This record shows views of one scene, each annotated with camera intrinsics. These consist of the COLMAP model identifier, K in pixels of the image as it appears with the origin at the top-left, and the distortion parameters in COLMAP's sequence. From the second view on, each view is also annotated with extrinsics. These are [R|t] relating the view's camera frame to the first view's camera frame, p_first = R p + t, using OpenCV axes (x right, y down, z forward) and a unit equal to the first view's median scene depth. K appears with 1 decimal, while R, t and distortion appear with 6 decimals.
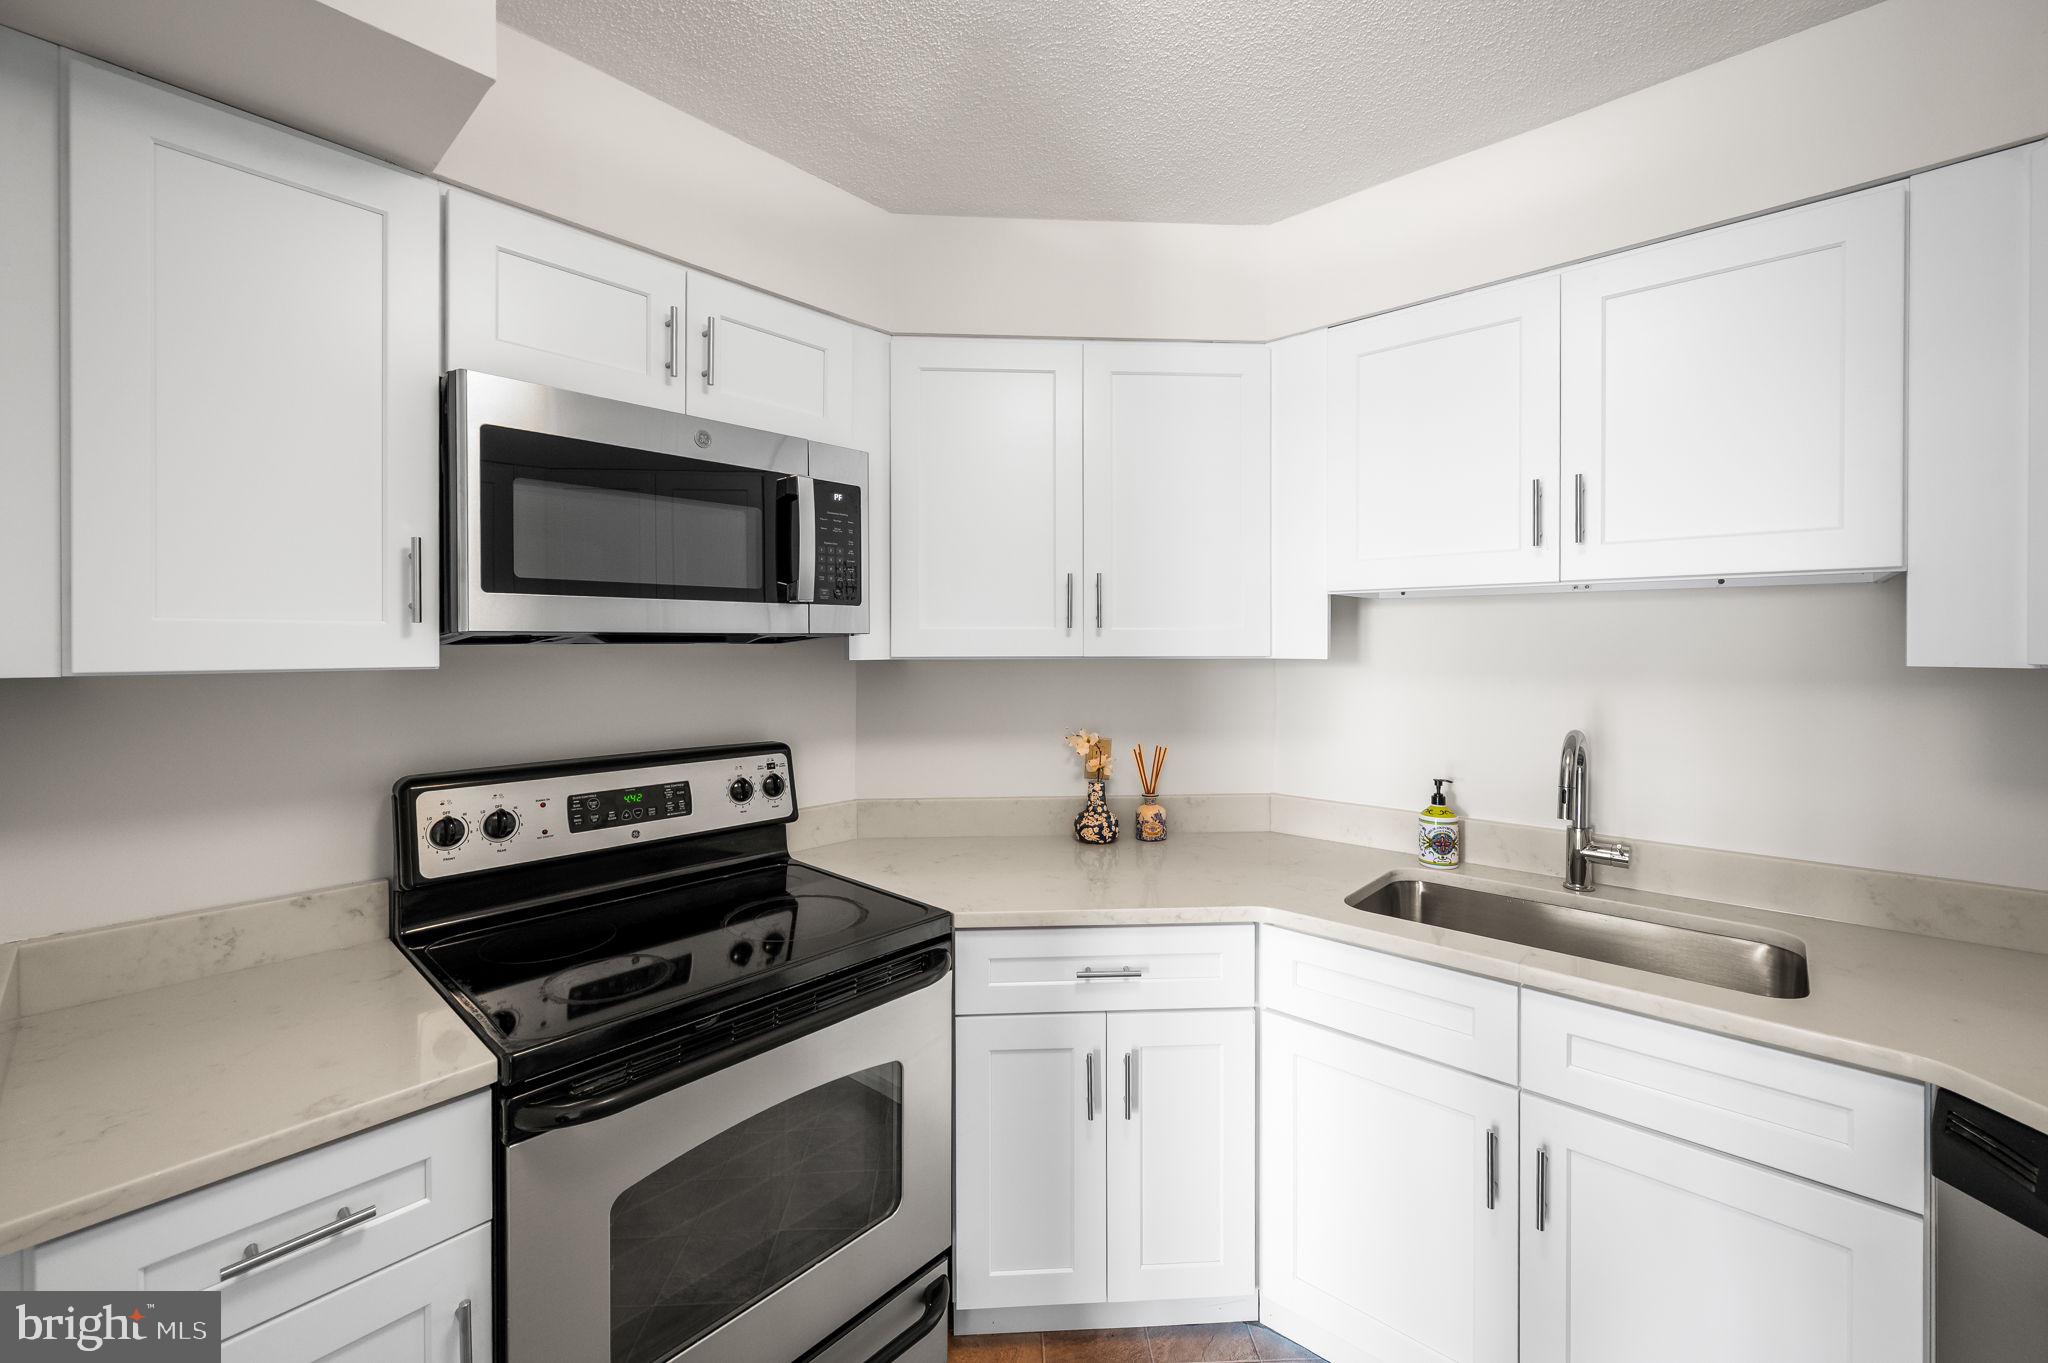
lens RADIAL K [[807.1, 0, 1029.2], [0, 807.1, 654.8], [0, 0, 1]] dist [-0.001069, -0.000624]
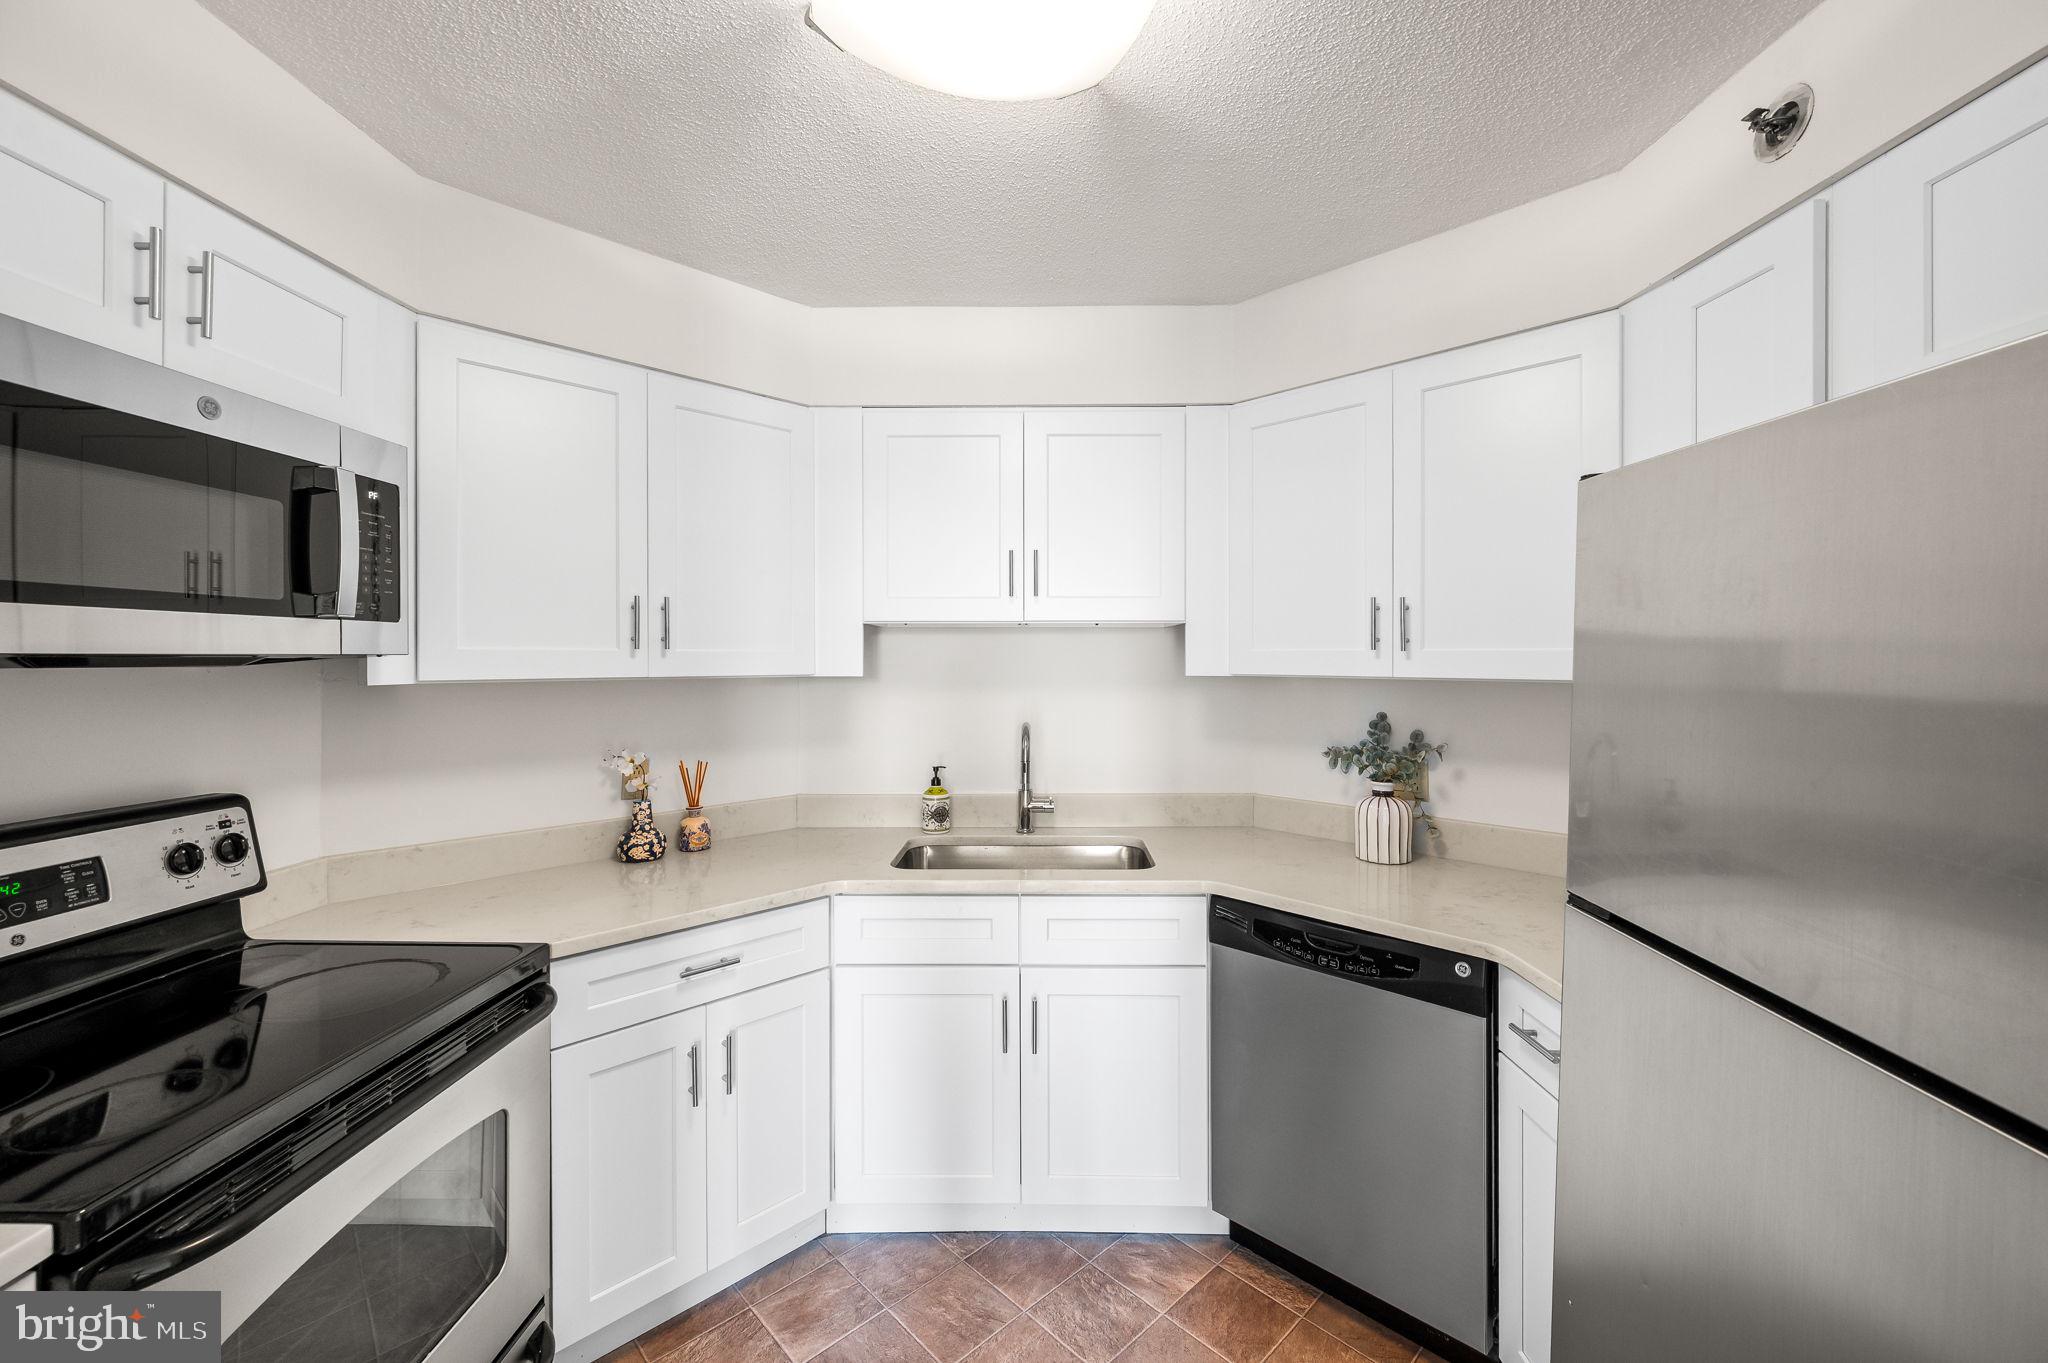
lens RADIAL K [[807.1, 0, 1022.9], [0, 807.1, 667.4], [0, 0, 1]] dist [-0.001069, -0.000624]
pose [[0.754926, -0.006972, 0.655773, -0.278853], [0.009235, 0.999957, 0.000000, -0.006173], [-0.655745, 0.006056, 0.754958, -0.097888]]
